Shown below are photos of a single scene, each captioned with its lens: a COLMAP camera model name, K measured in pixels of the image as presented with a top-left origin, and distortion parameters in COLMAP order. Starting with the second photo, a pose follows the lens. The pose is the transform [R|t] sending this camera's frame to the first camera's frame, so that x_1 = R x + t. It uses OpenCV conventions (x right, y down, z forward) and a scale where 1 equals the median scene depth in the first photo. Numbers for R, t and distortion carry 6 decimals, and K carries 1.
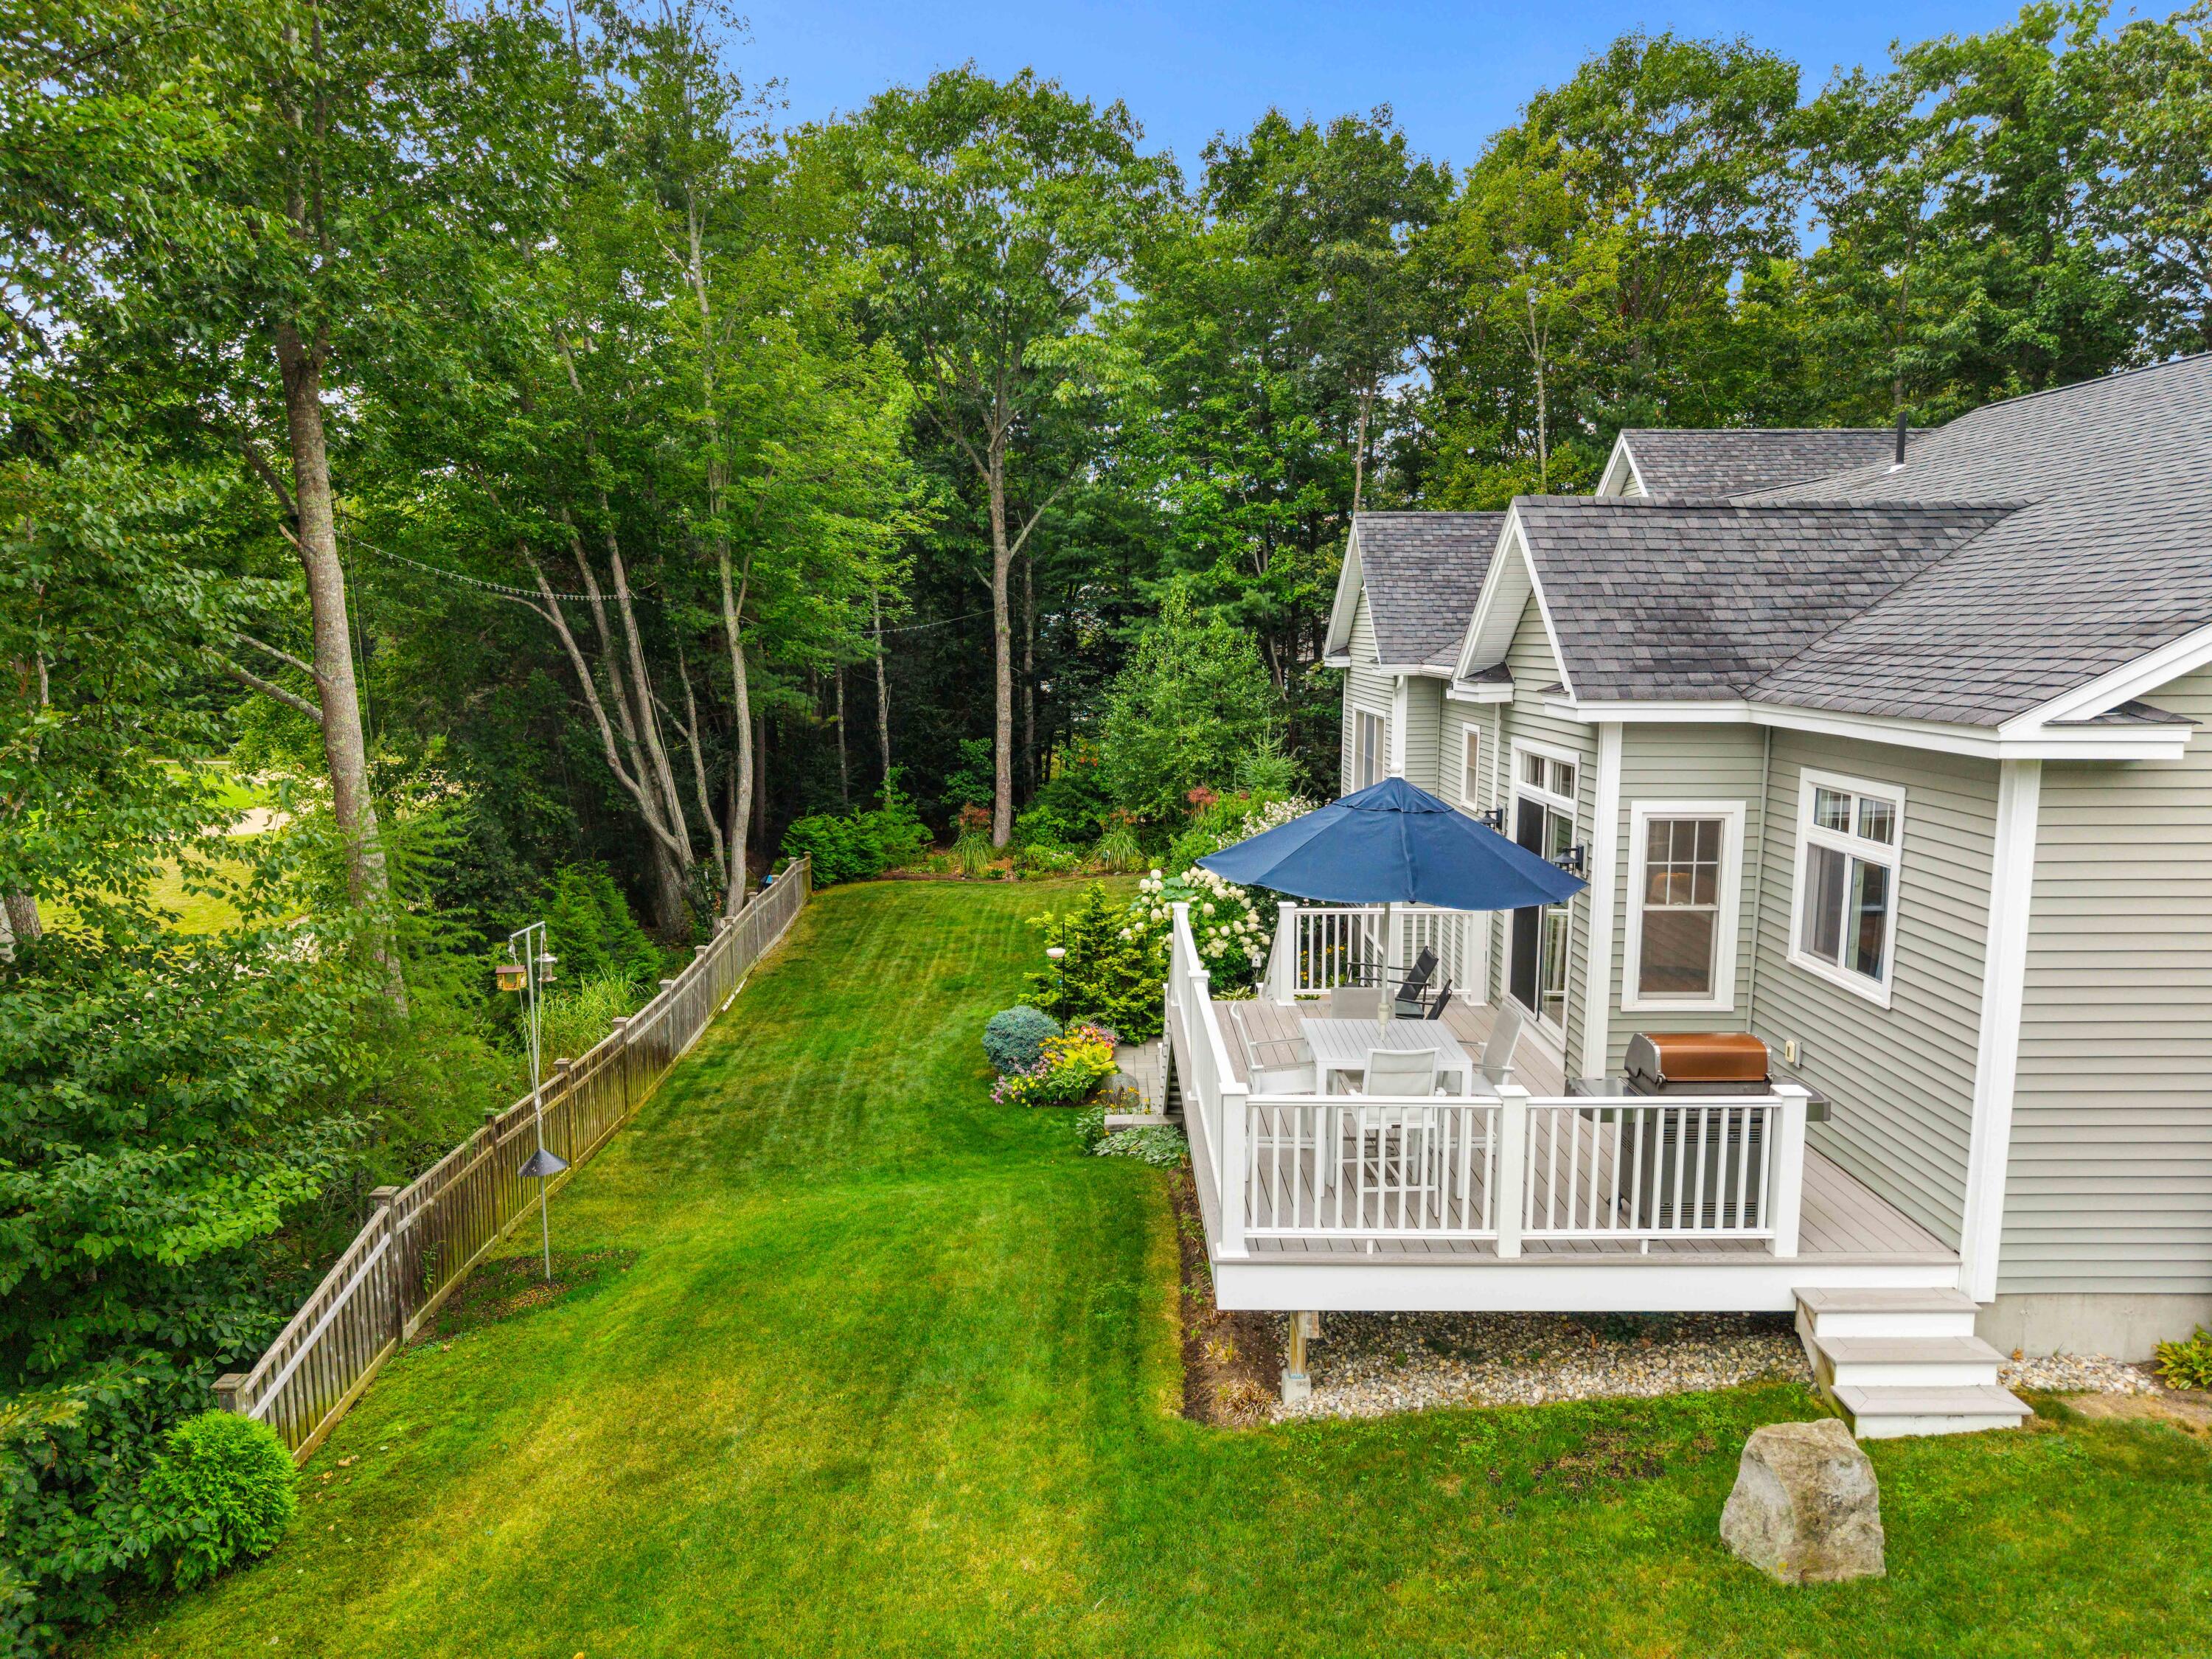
lens RADIAL K [[1473.5, 0, 1105.1], [0, 1473.5, 840.2], [0, 0, 1]] dist [0.044251, -0.049857]
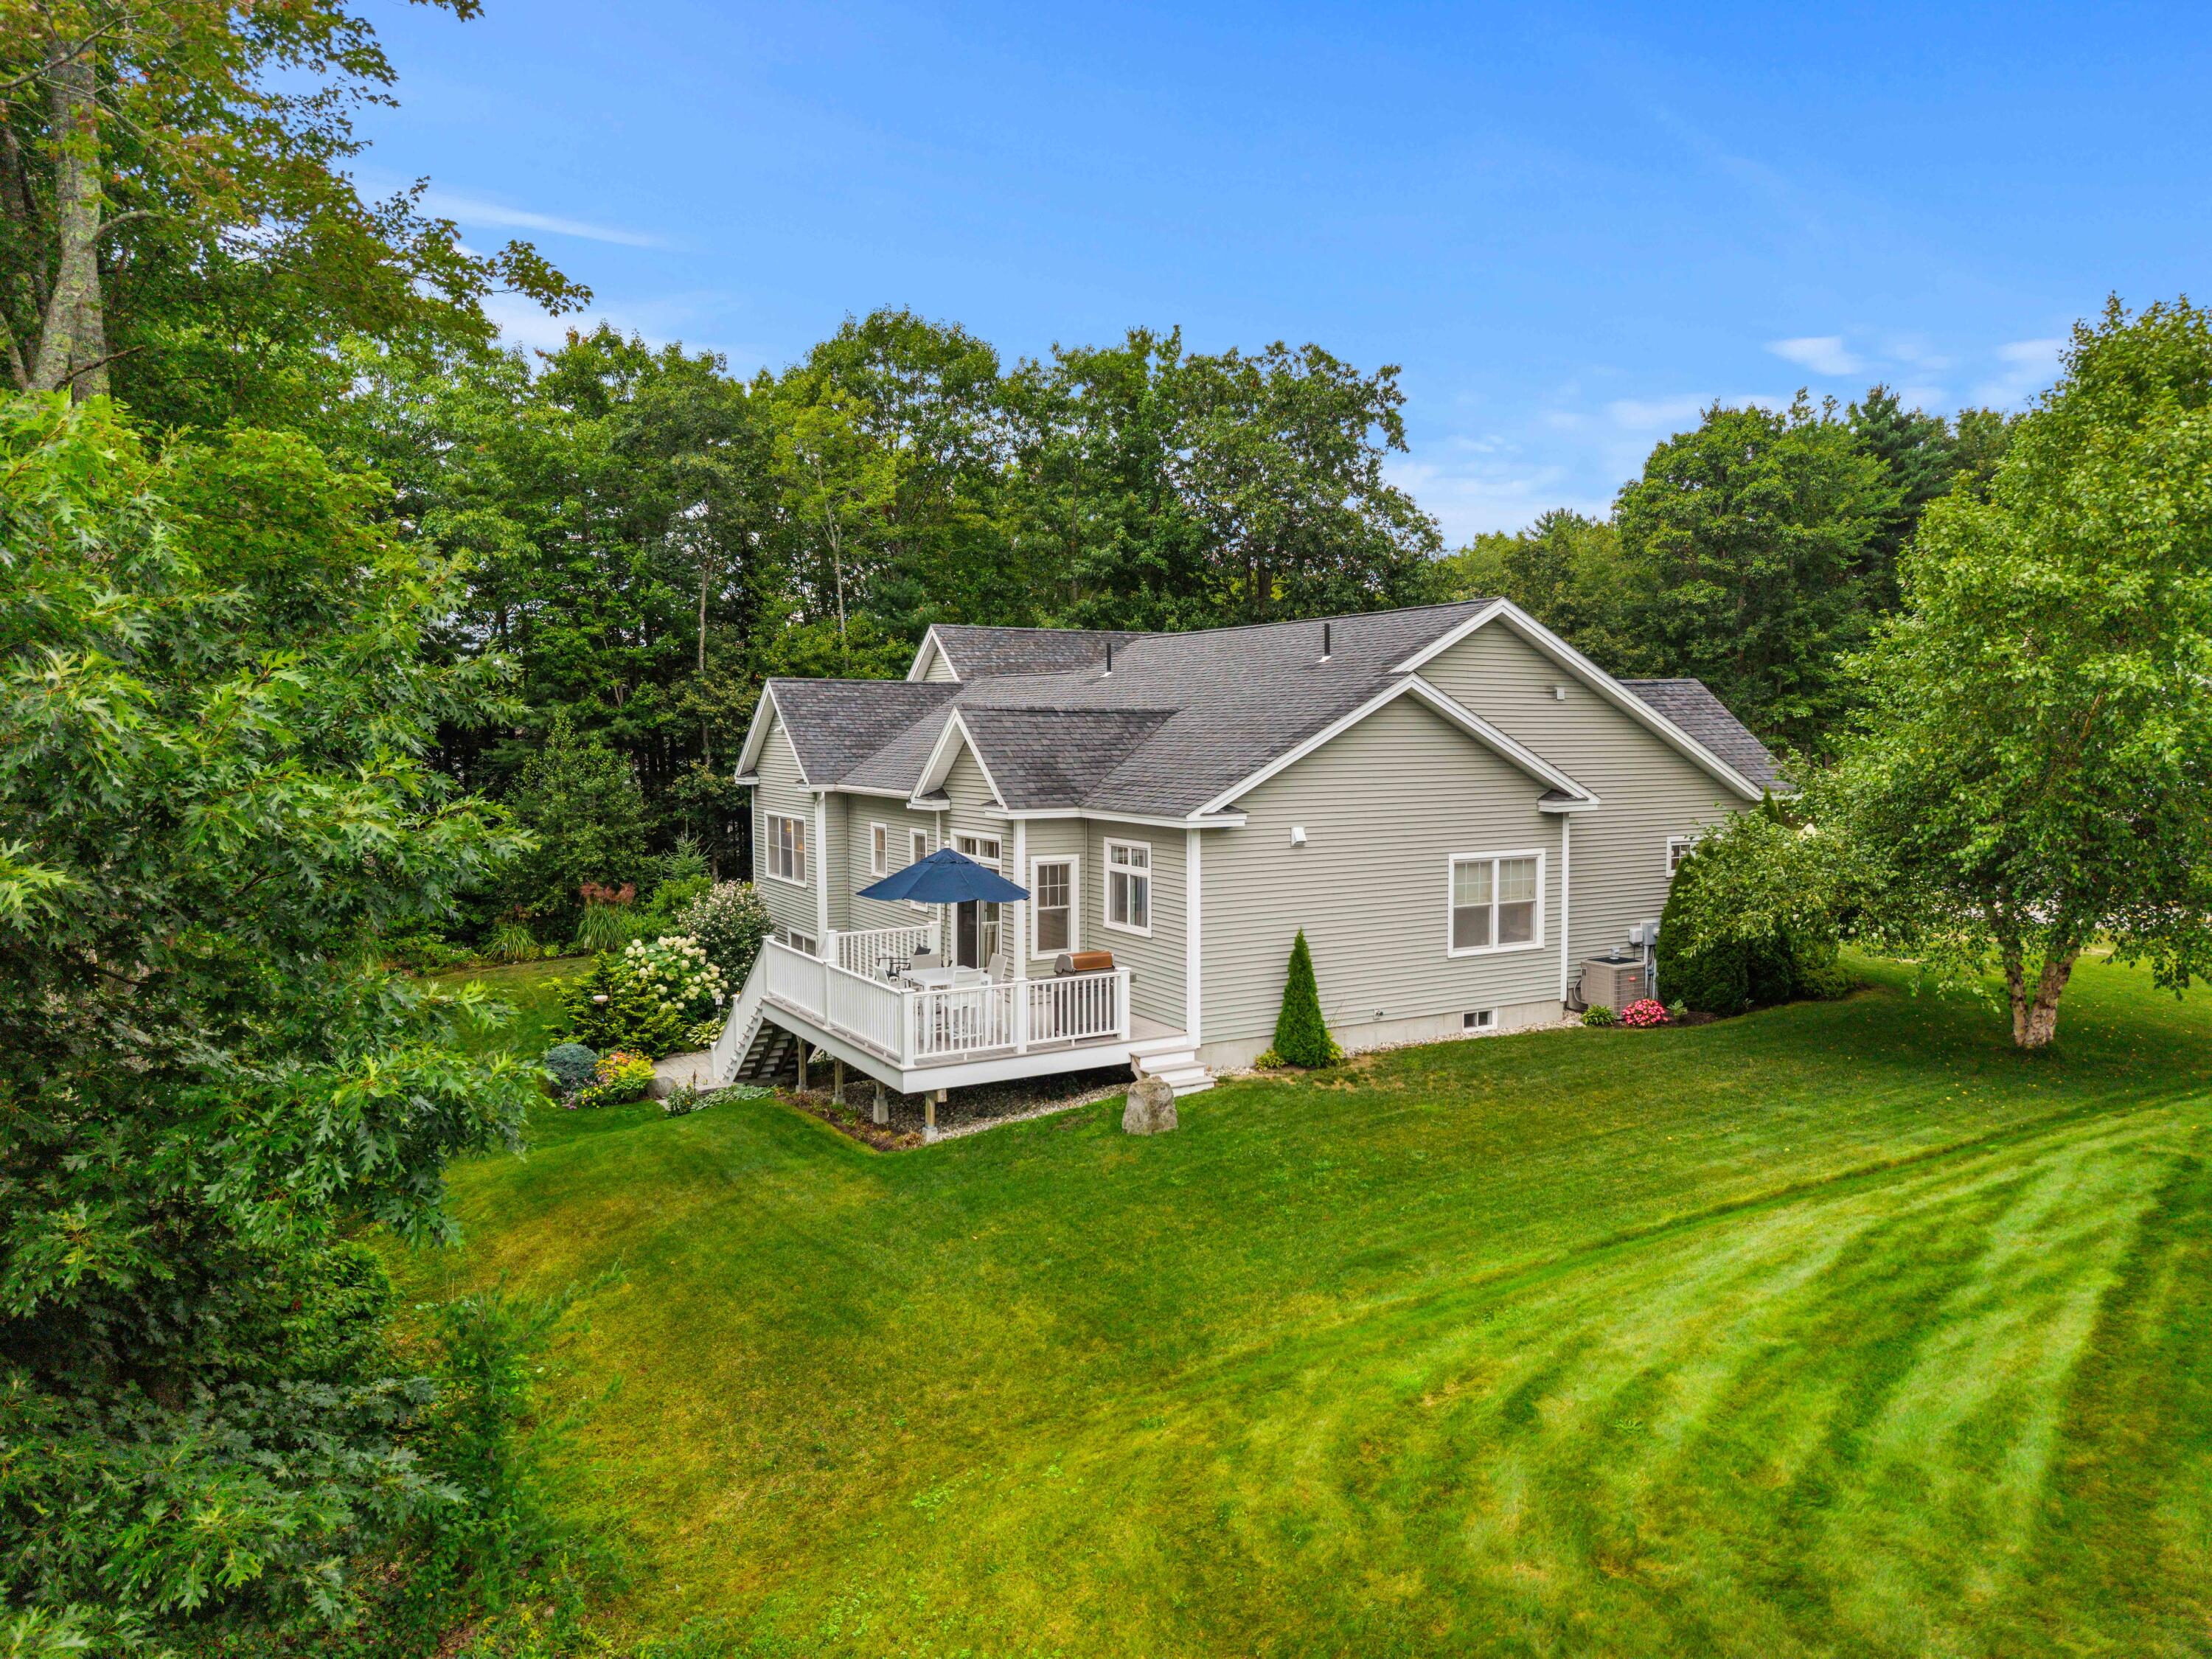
lens RADIAL K [[1473.5, 0, 1101.6], [0, 1473.5, 830.2], [0, 0, 1]] dist [0.044251, -0.049857]
pose [[0.867811, -0.036855, 0.495526, -0.523231], [0.073180, 0.995851, -0.054093, 0.050066], [-0.491476, 0.083205, 0.866907, -0.754436]]
